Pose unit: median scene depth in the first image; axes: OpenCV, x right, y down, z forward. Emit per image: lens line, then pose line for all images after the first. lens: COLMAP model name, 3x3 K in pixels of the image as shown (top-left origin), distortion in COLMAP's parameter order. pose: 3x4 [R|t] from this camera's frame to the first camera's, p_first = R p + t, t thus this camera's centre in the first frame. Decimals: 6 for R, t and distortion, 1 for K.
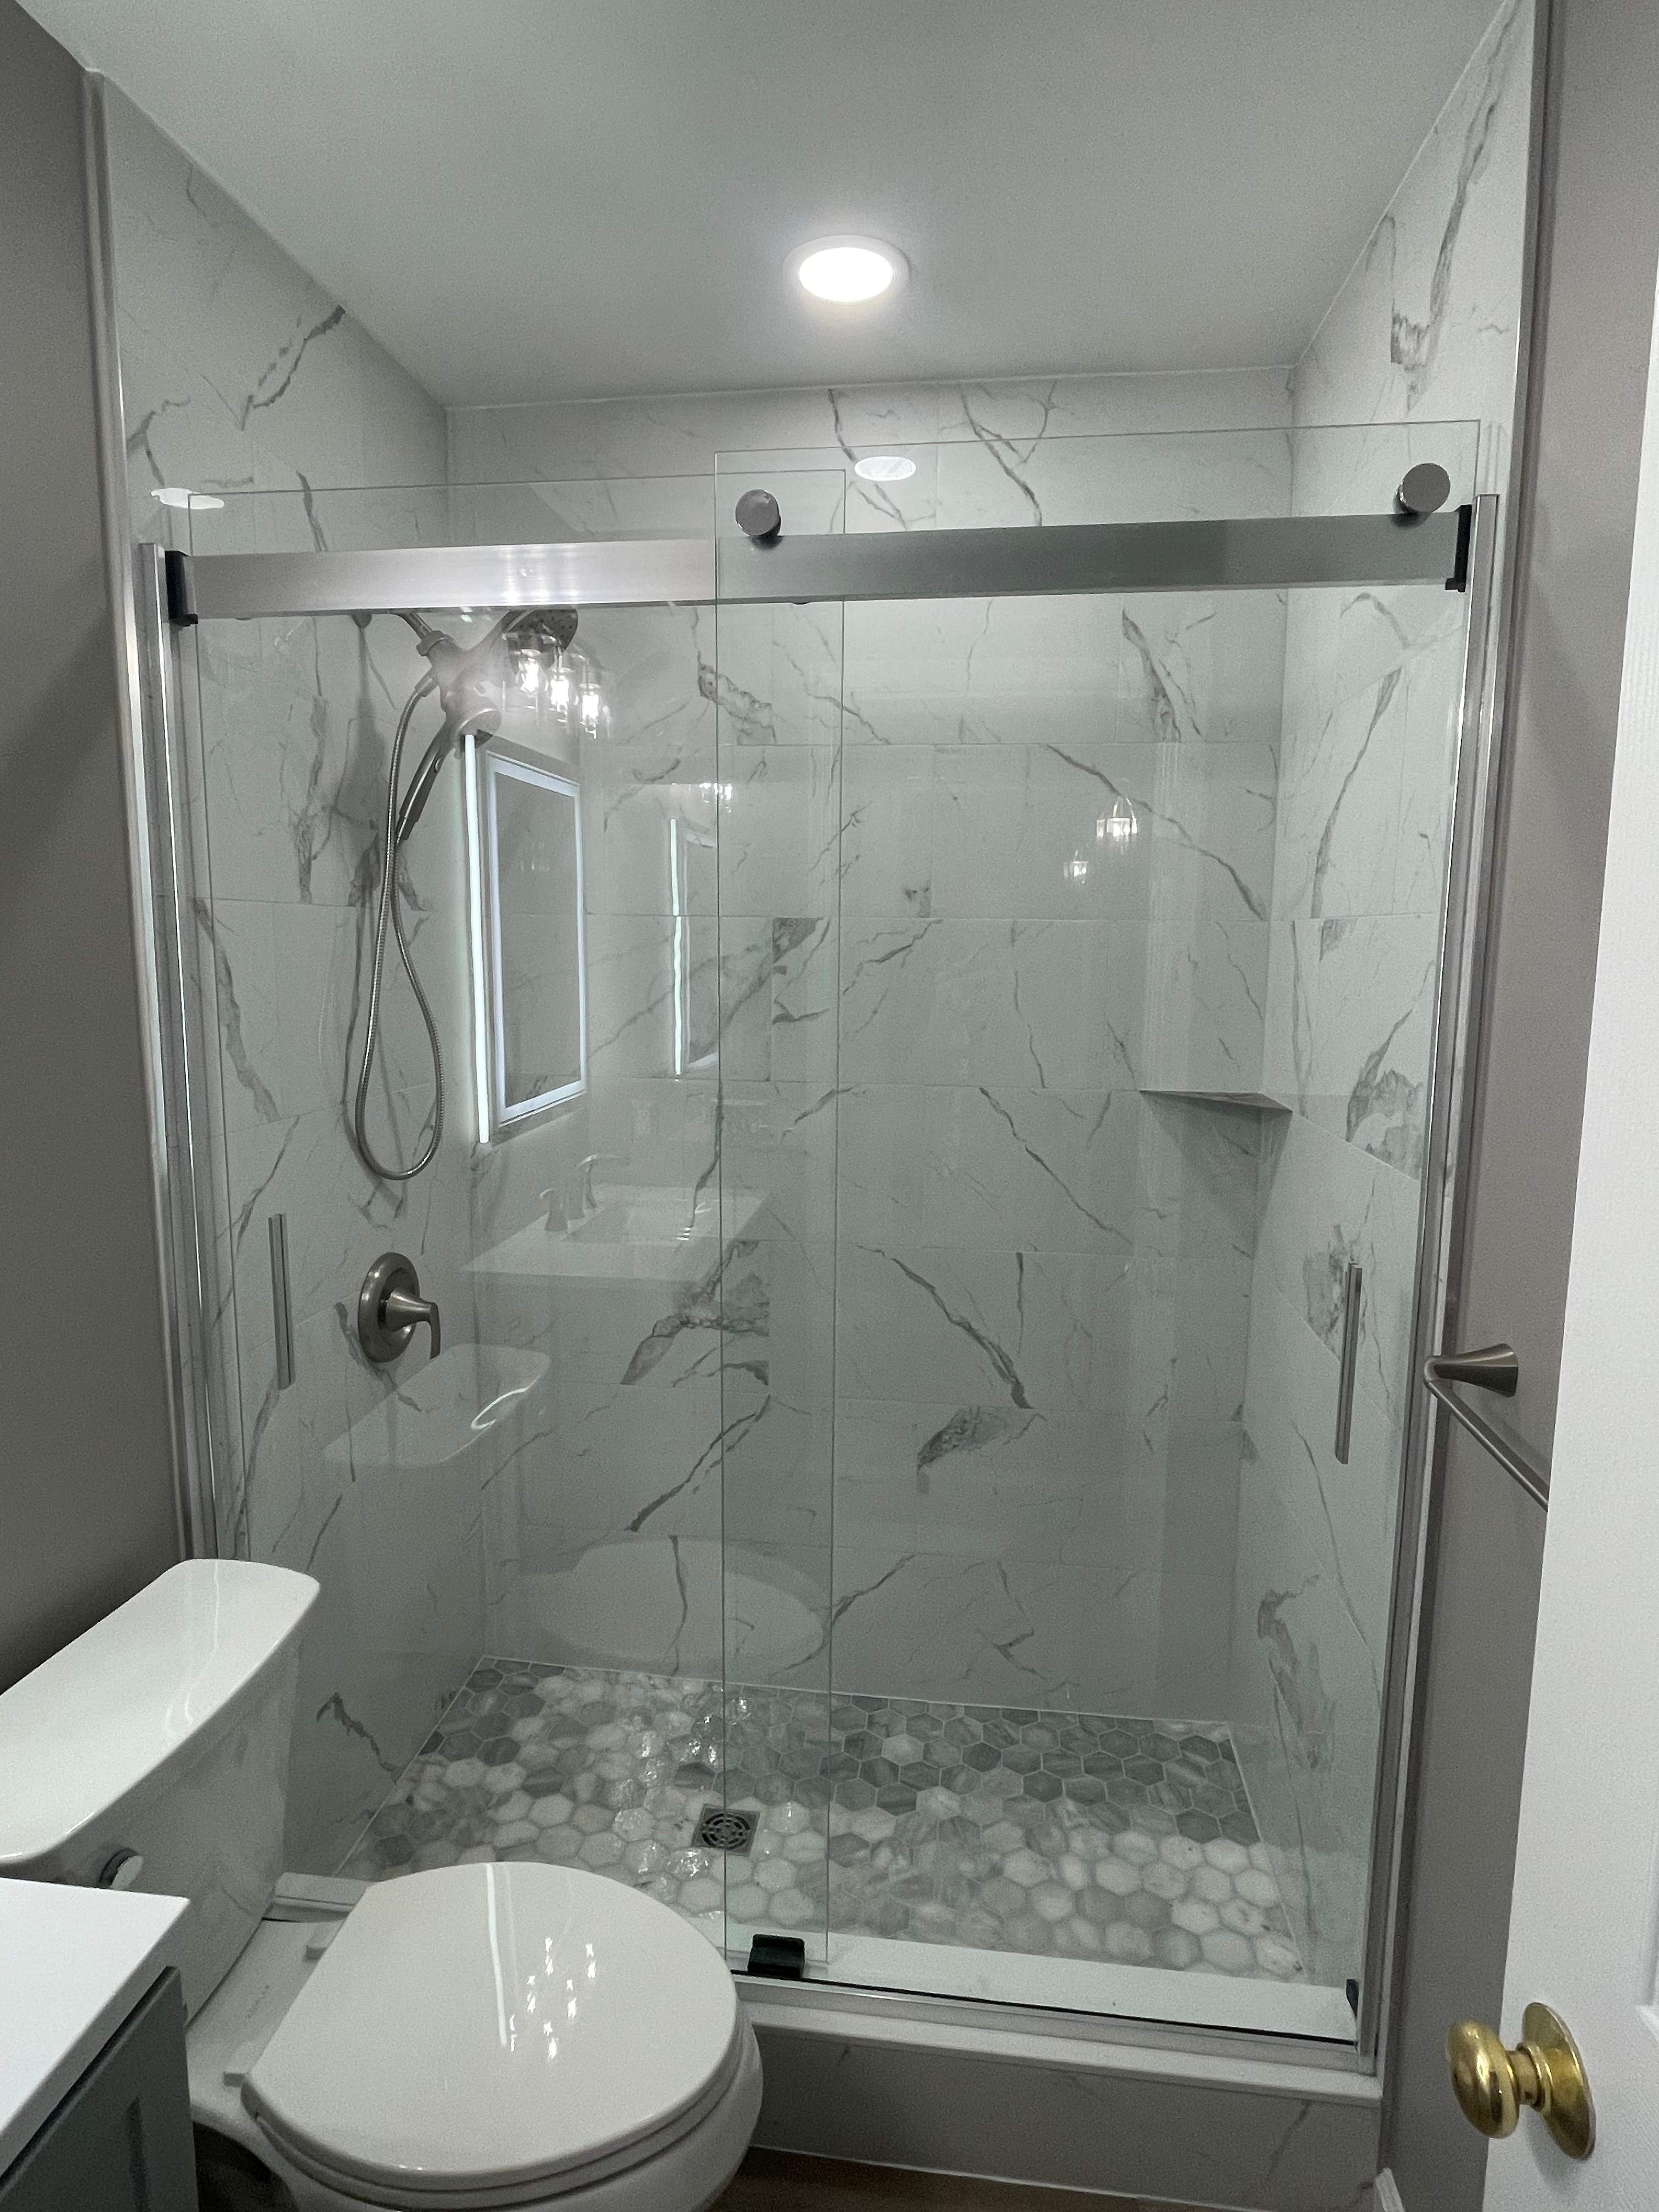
lens RADIAL K [[1180.0, 0, 832.7], [0, 1180.0, 1091.8], [0, 0, 1]] dist [-0.002288, -0.001139]
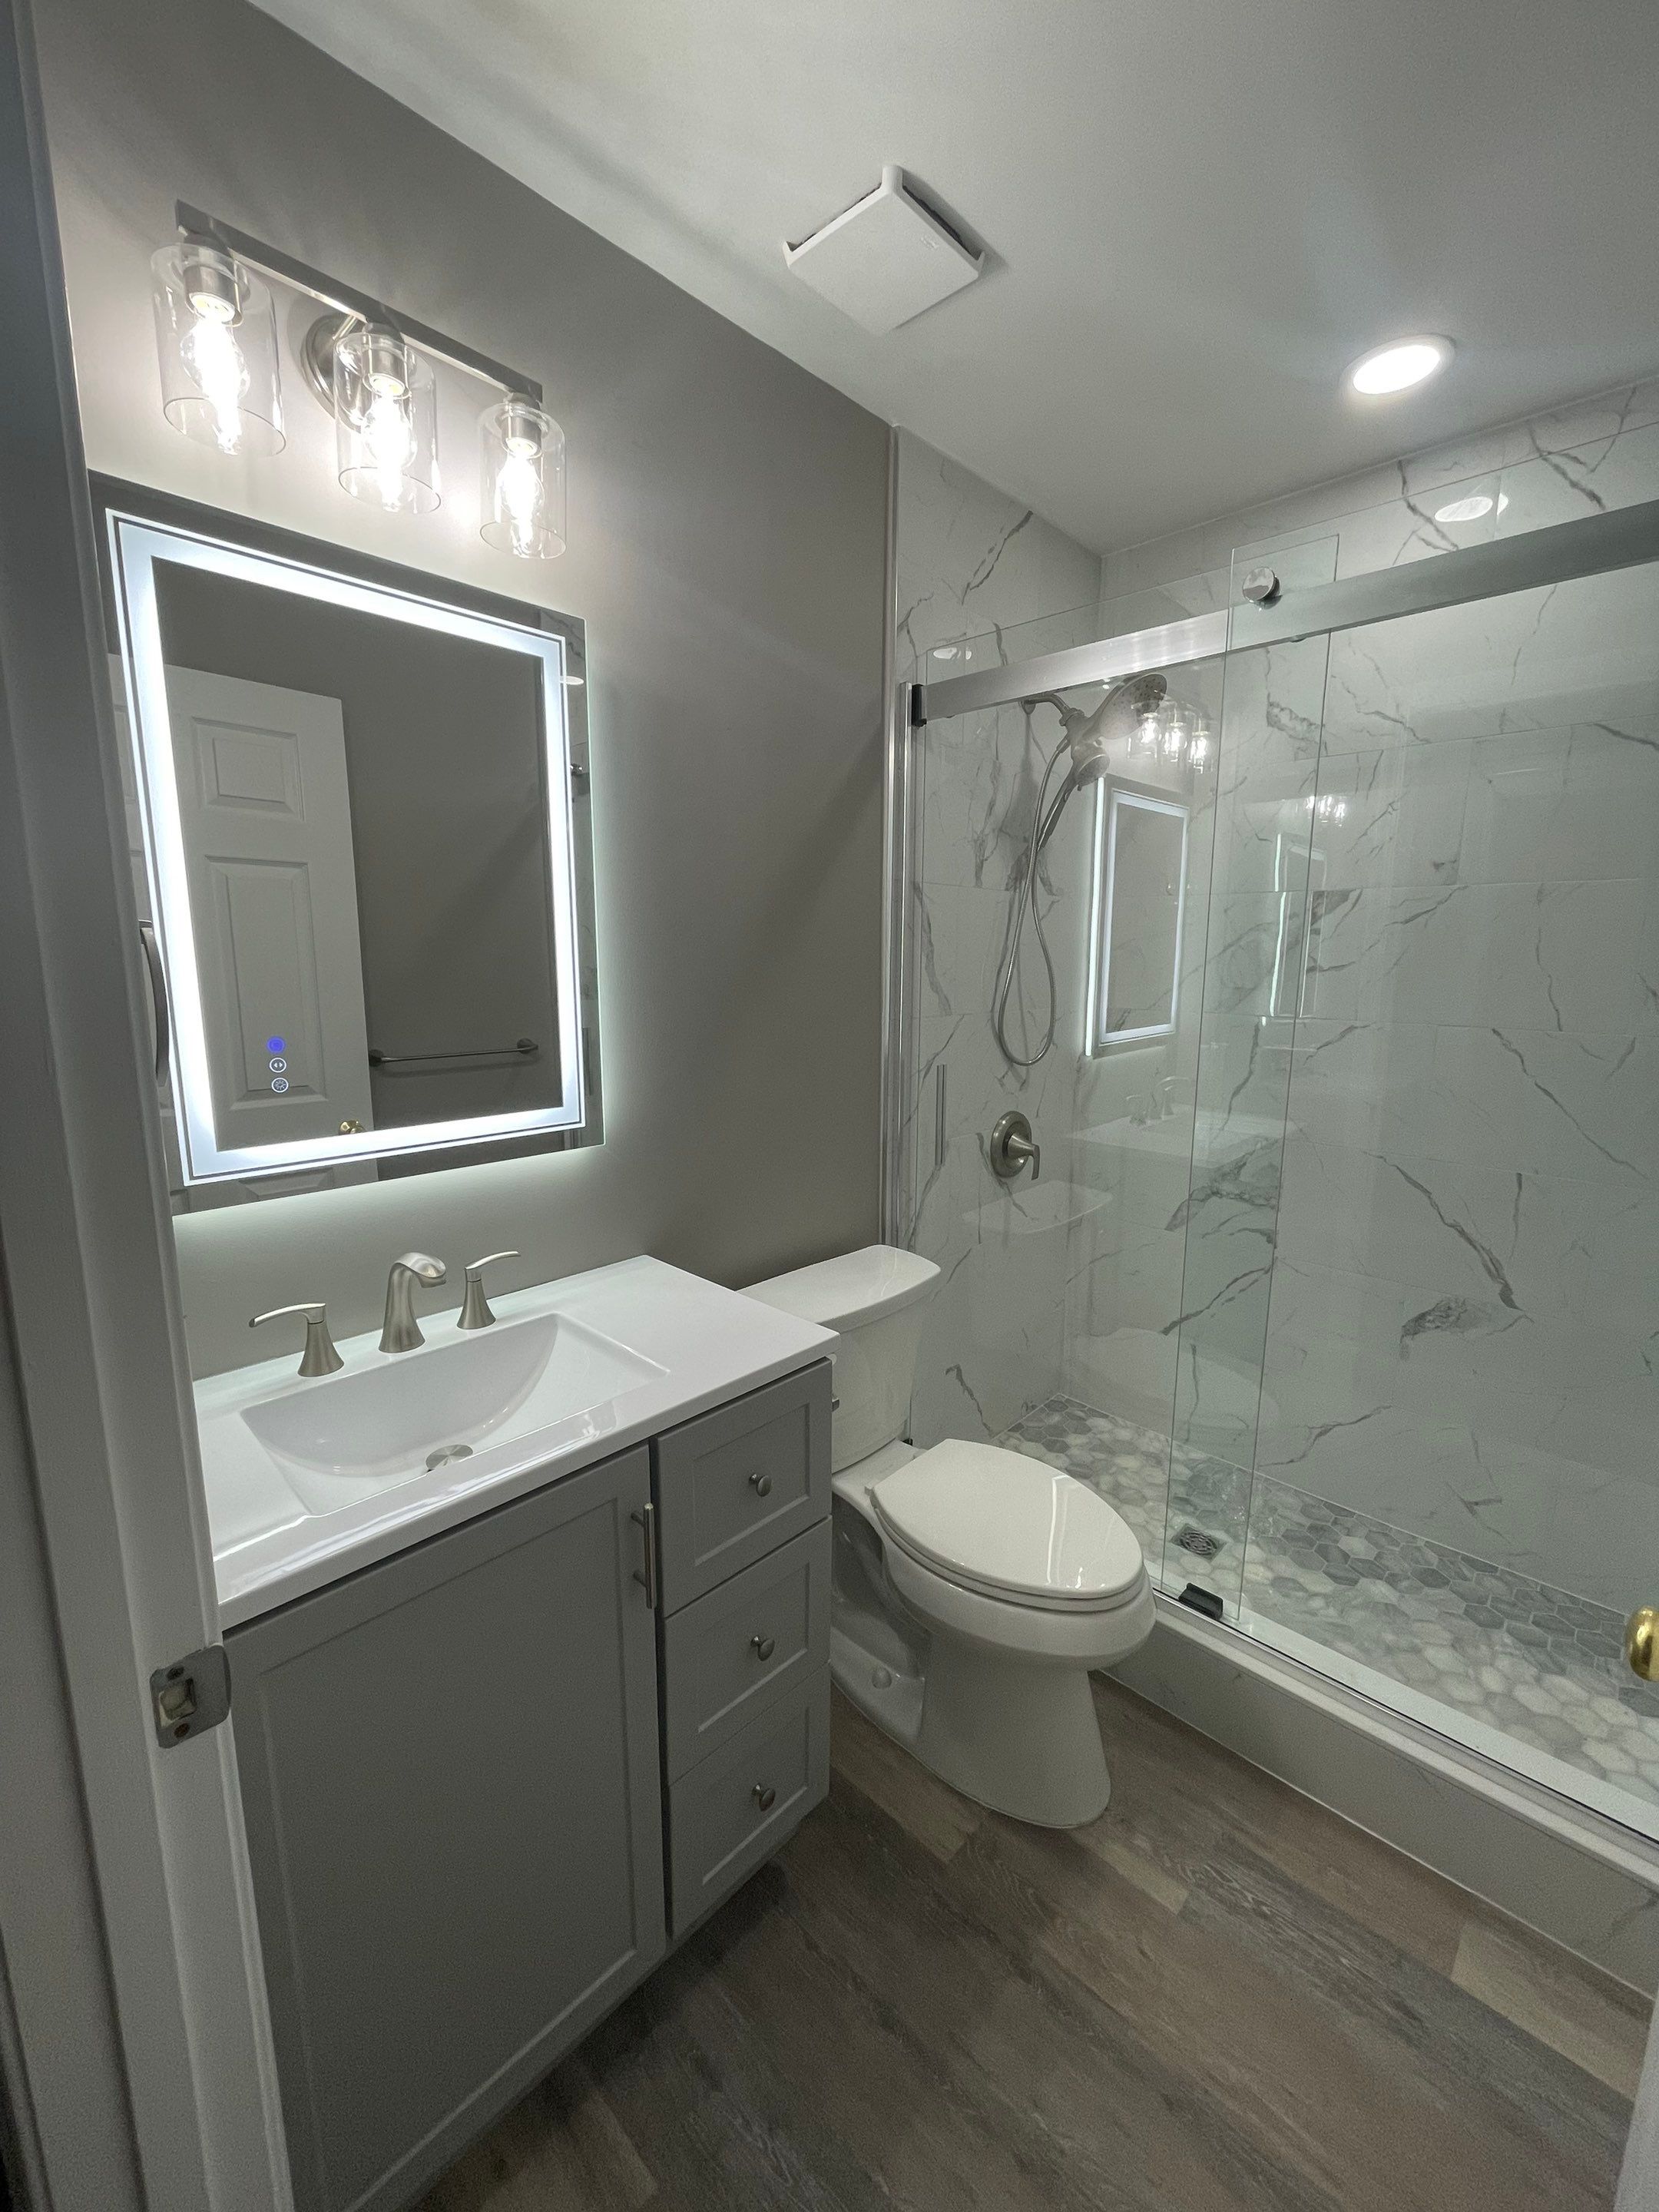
lens RADIAL K [[891.9, 0, 834.8], [0, 891.9, 1104.0], [0, 0, 1]] dist [-0.002494, -0.000514]
pose [[0.801481, 0.095182, -0.590397, 0.141960], [-0.075418, 0.995458, 0.058103, 0.075194], [0.593246, -0.002042, 0.805019, -0.117329]]
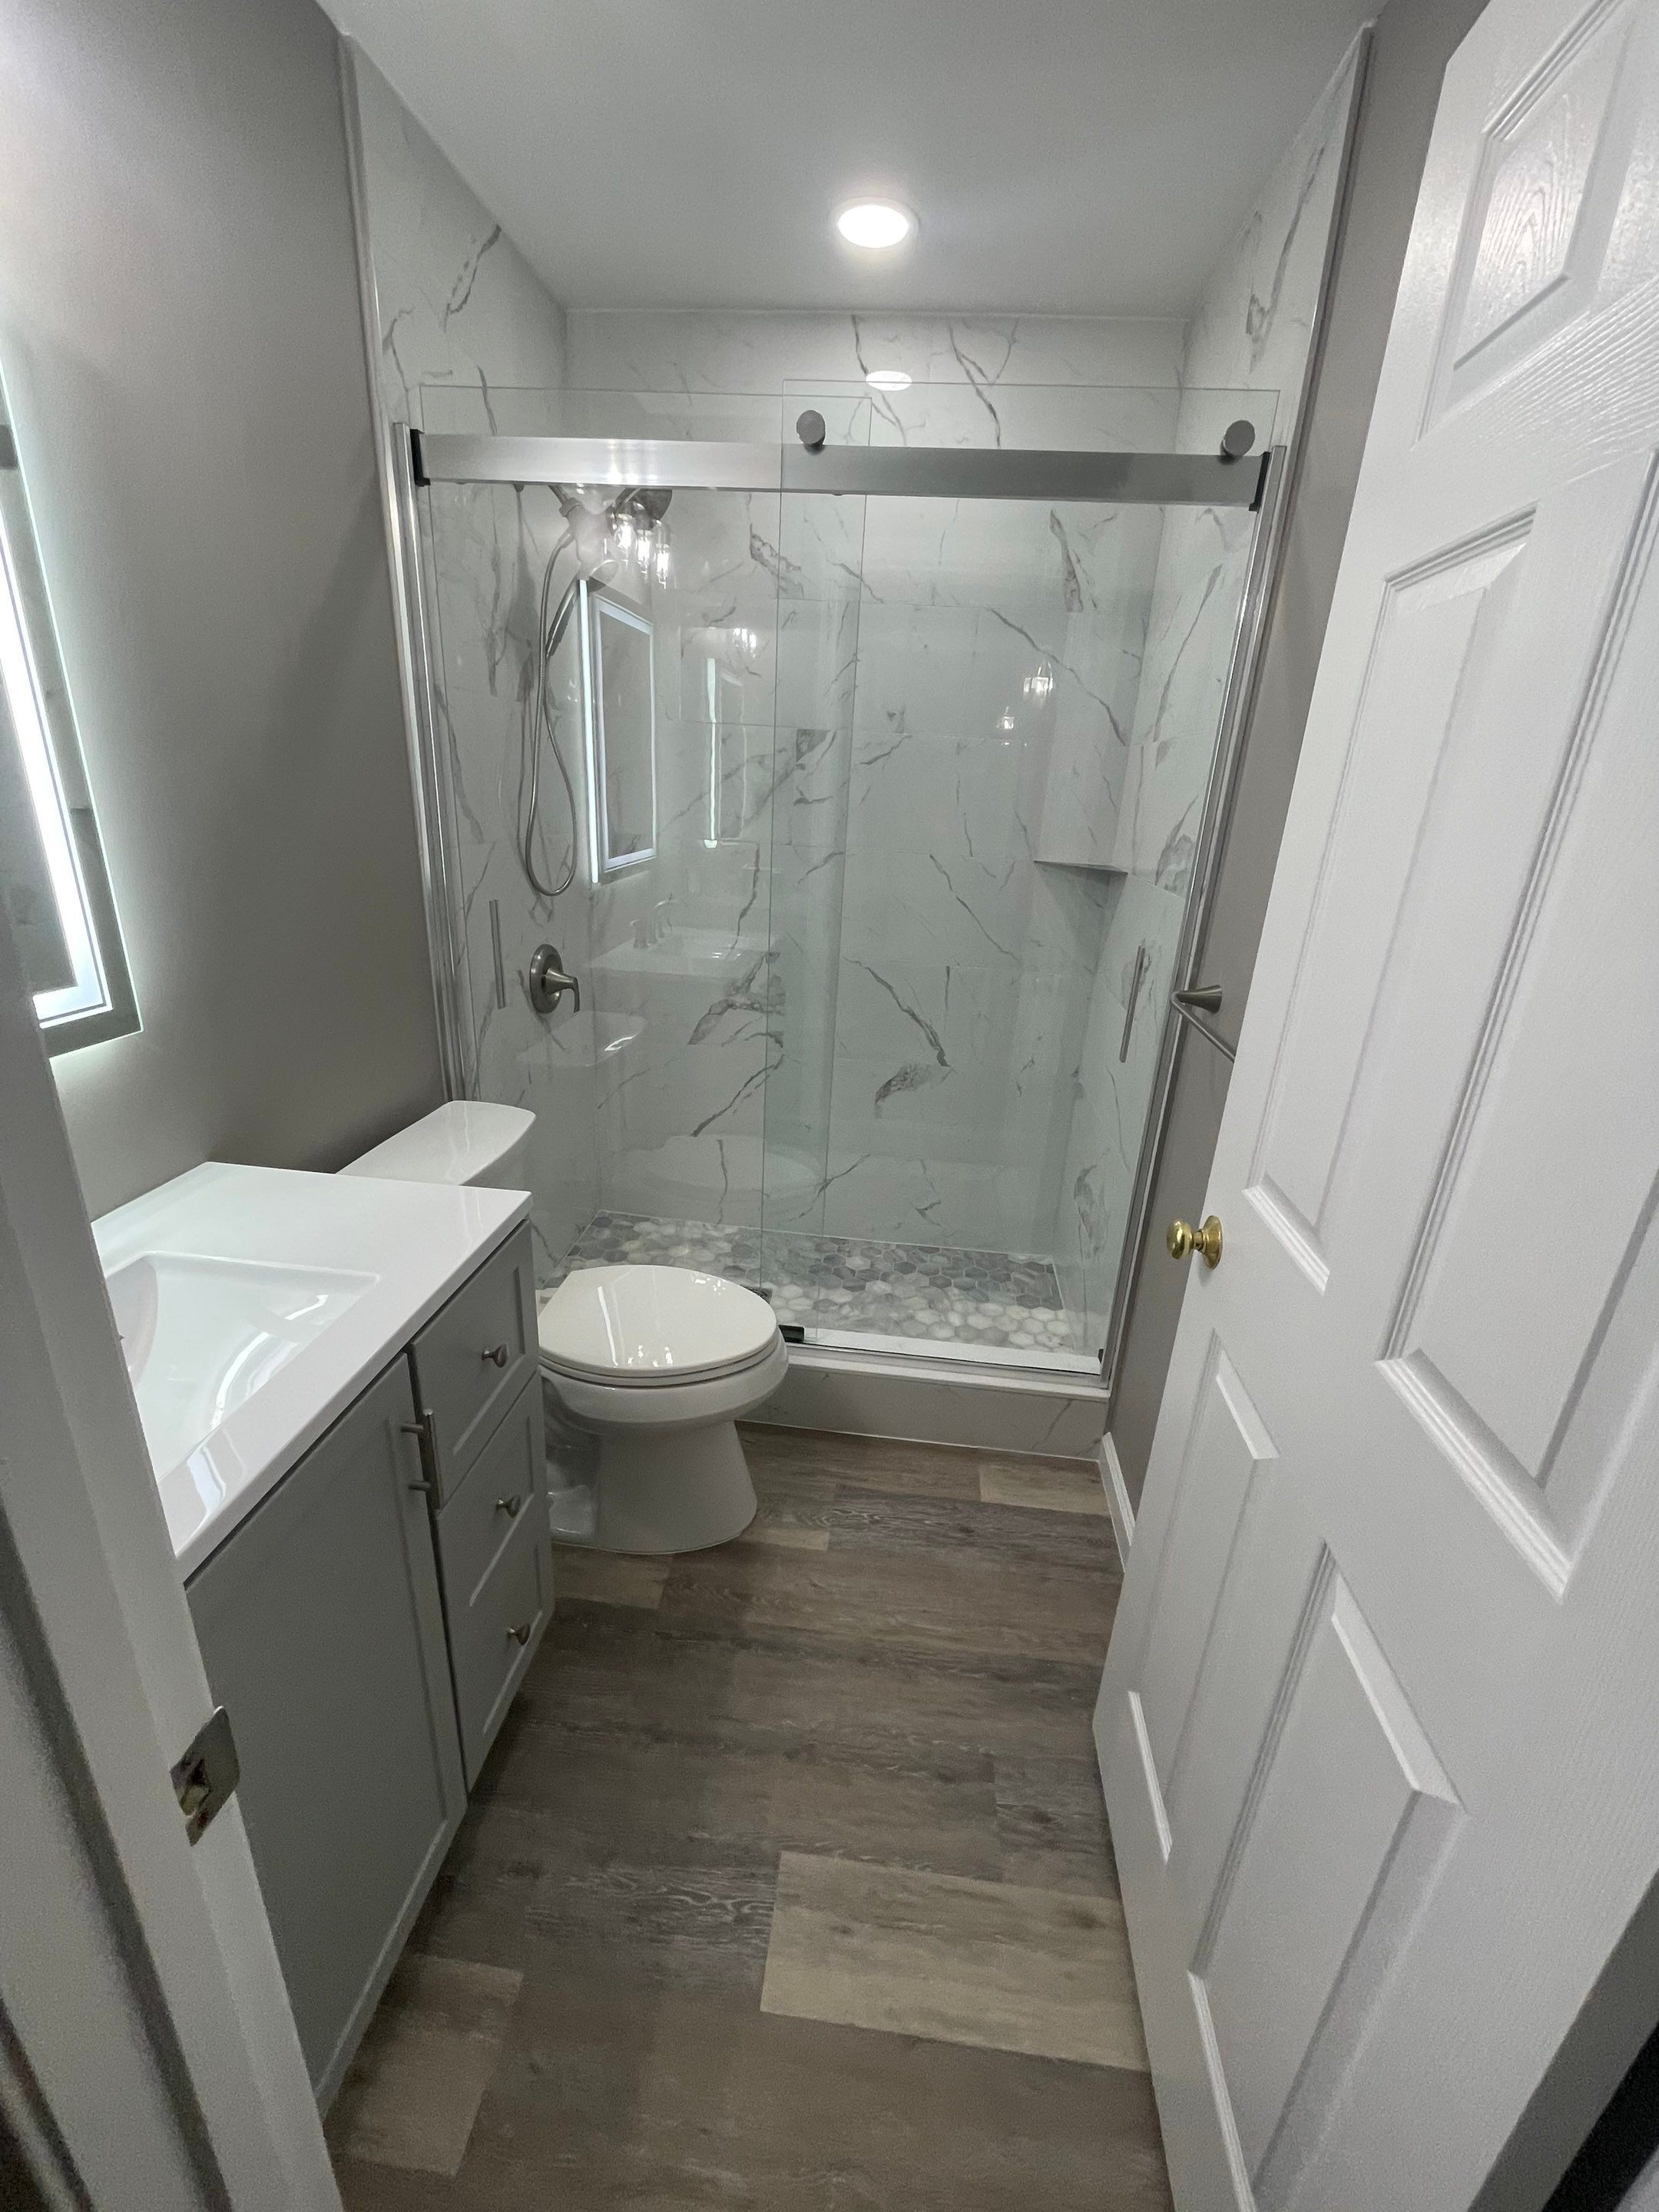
lens RADIAL K [[891.9, 0, 834.8], [0, 891.9, 1104.0], [0, 0, 1]] dist [-0.002494, -0.000514]
pose [[0.998686, 0.034011, 0.038335, -0.032905], [-0.041525, 0.975424, 0.216386, 0.072119], [-0.030033, -0.217694, 0.975555, -0.202195]]
